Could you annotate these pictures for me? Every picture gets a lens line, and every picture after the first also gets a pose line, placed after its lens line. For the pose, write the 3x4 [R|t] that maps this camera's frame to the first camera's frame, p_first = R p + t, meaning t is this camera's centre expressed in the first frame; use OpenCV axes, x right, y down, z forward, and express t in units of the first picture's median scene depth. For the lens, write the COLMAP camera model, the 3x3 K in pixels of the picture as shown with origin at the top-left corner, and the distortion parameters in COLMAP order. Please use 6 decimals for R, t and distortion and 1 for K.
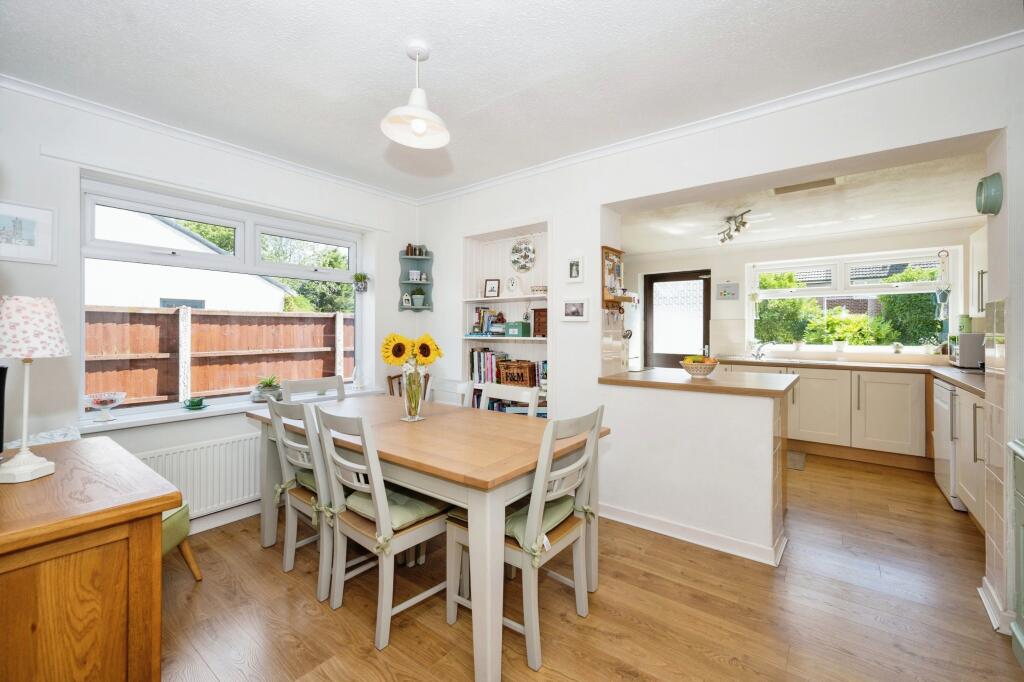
lens RADIAL K [[431.3, 0, 512.0], [0, 431.3, 341.0], [0, 0, 1]] dist [-0.000528, -0.000081]
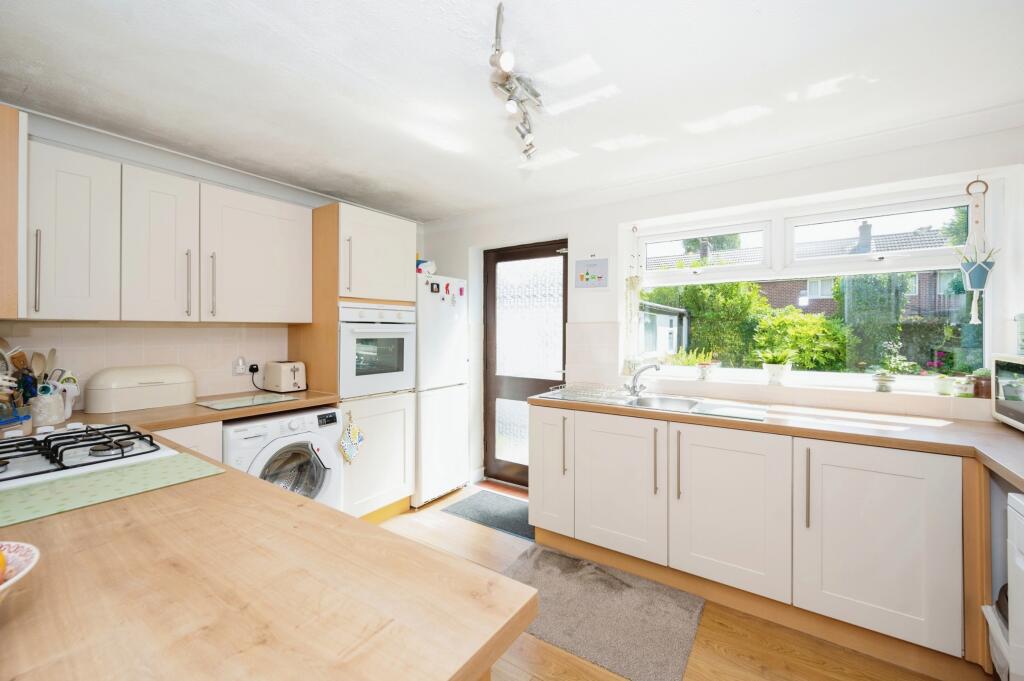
lens RADIAL K [[421.9, 0, 512.0], [0, 421.9, 340.5], [0, 0, 1]] dist [0.001530, 0.000320]
pose [[0.998352, -0.000799, 0.057374, 0.350577], [0.000722, 0.999999, 0.001368, -0.025515], [-0.057375, -0.001324, 0.998352, 0.430813]]
